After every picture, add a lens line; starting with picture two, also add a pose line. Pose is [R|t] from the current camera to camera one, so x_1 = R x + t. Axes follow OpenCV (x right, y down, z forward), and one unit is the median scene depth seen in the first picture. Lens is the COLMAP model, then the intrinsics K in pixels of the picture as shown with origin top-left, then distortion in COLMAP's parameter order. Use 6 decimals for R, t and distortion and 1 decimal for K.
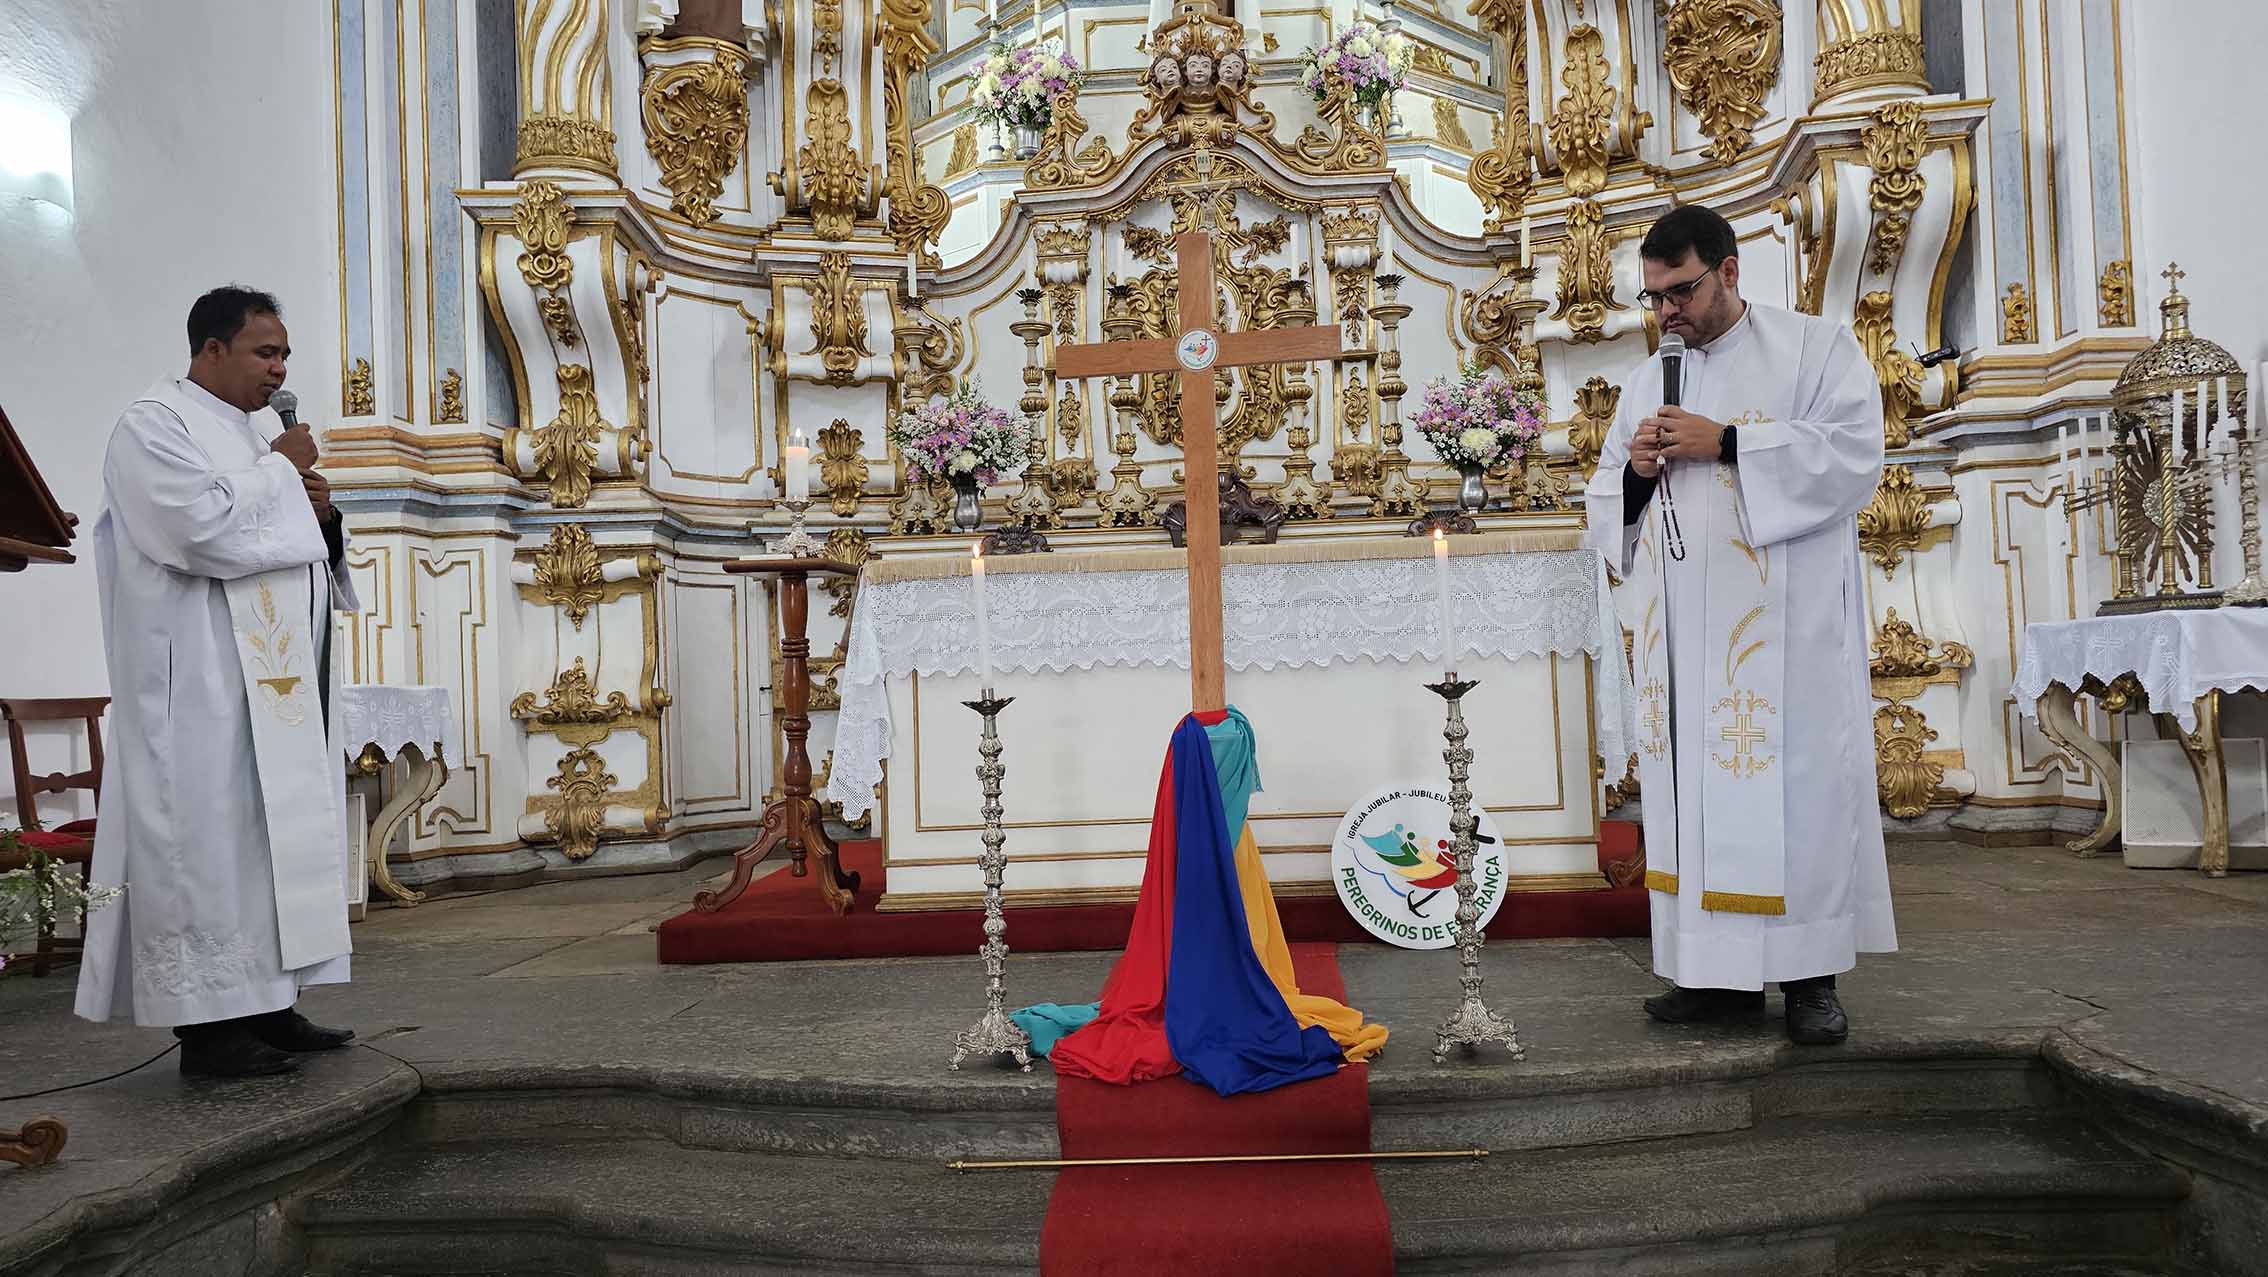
lens RADIAL K [[1509.1, 0, 1152.2], [0, 1509.1, 637.4], [0, 0, 1]] dist [0.057317, -0.028743]
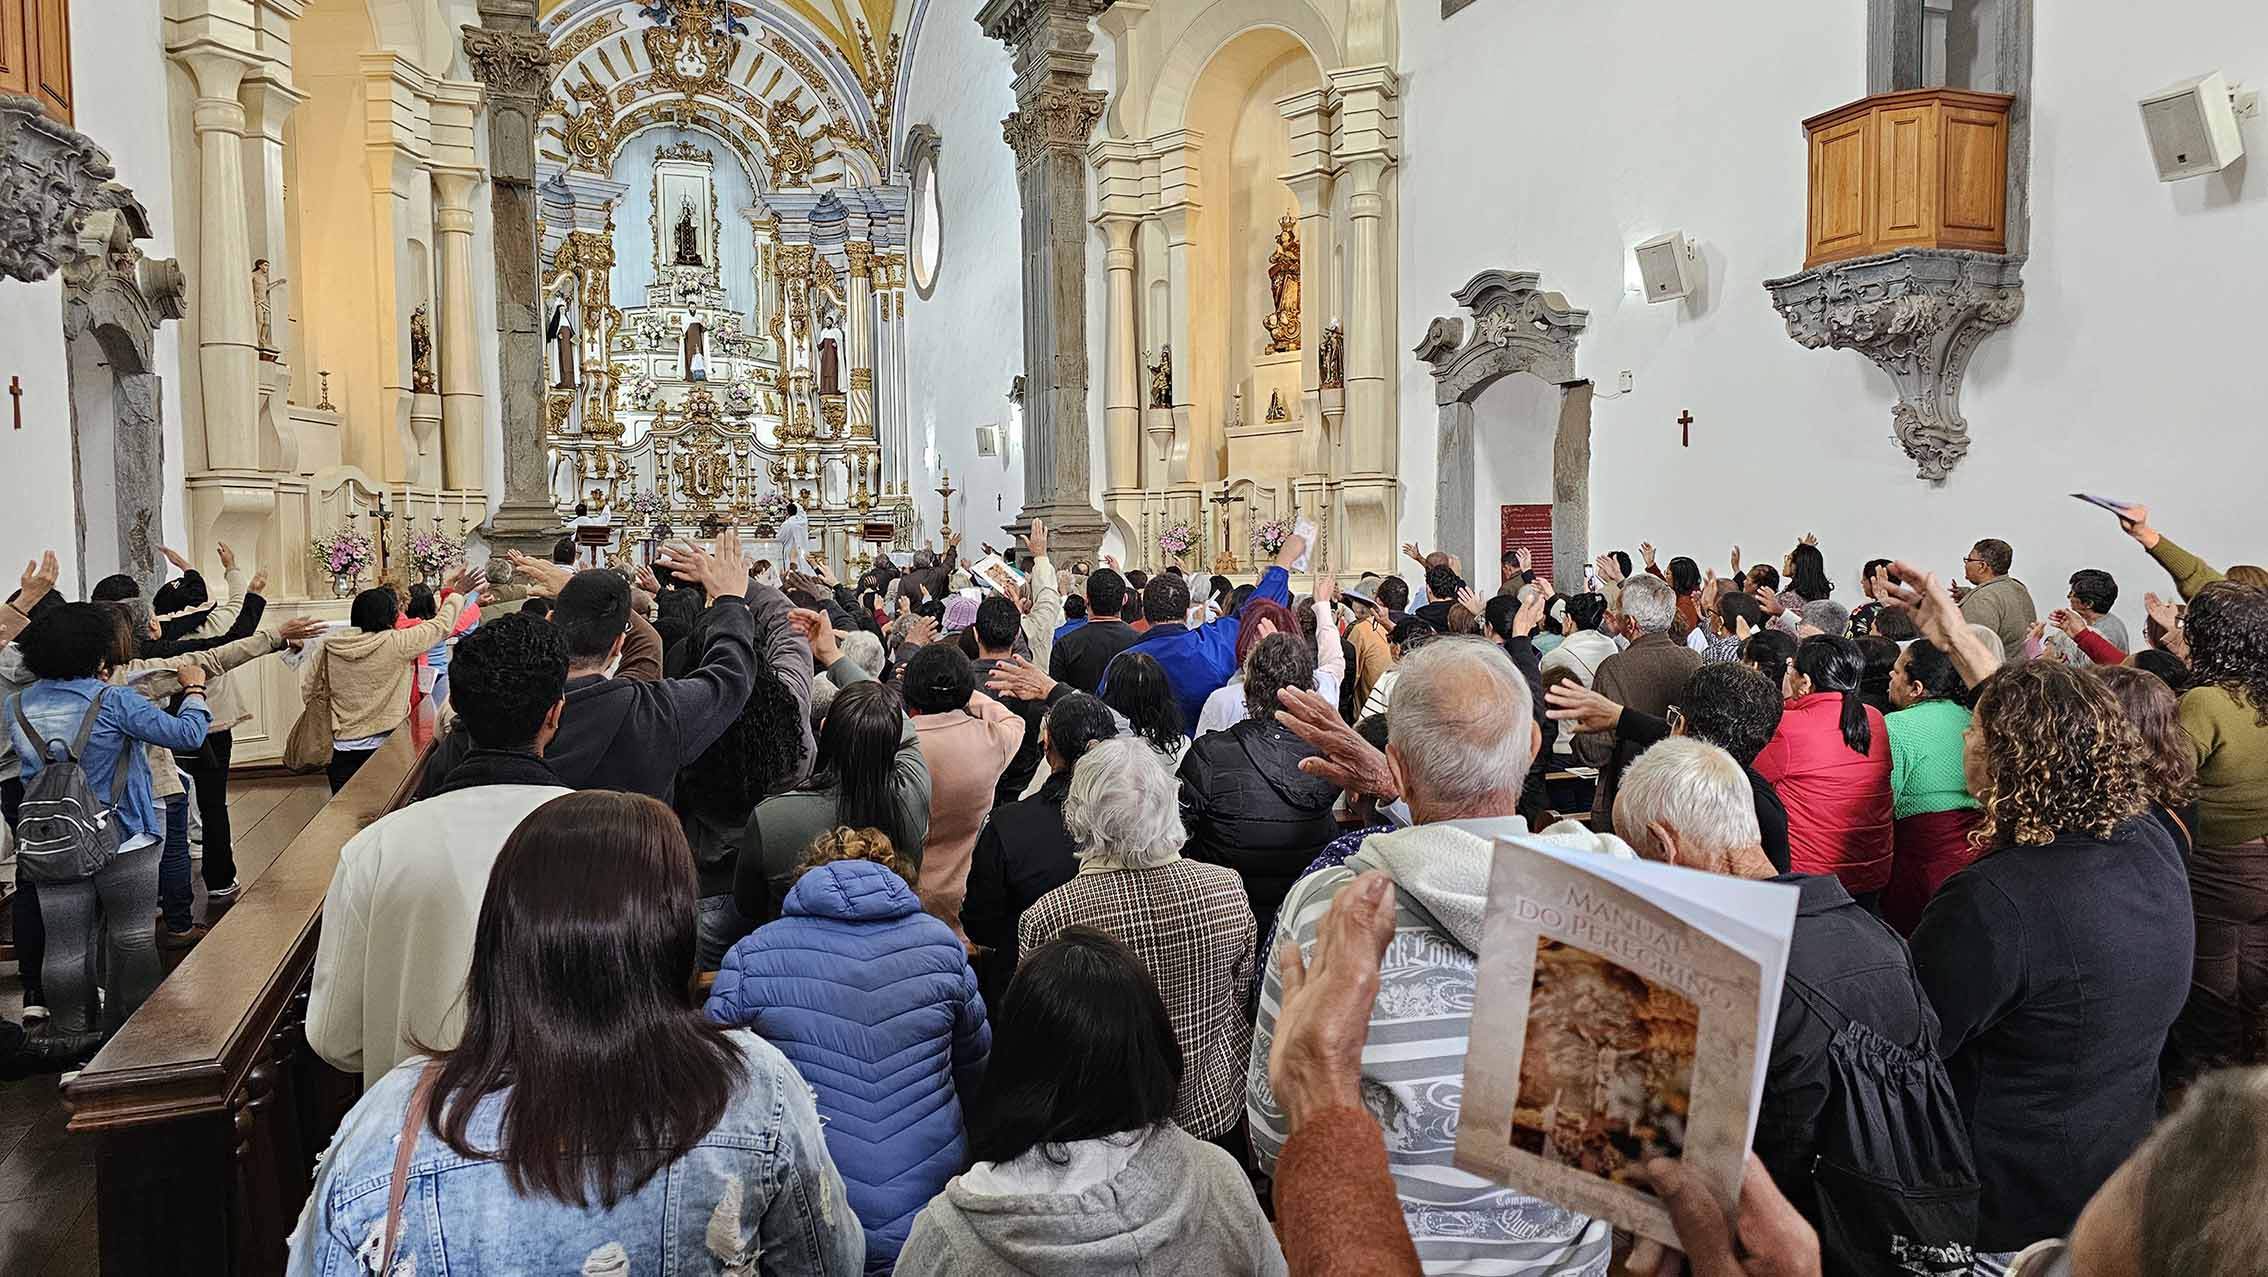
lens RADIAL K [[1509.1, 0, 1151.9], [0, 1509.1, 640.9], [0, 0, 1]] dist [0.057317, -0.028743]
pose [[0.901347, 0.000643, 0.433098, -0.610914], [-0.036499, 0.996554, 0.074480, -0.101667], [-0.431558, -0.082940, 0.898264, -3.020732]]
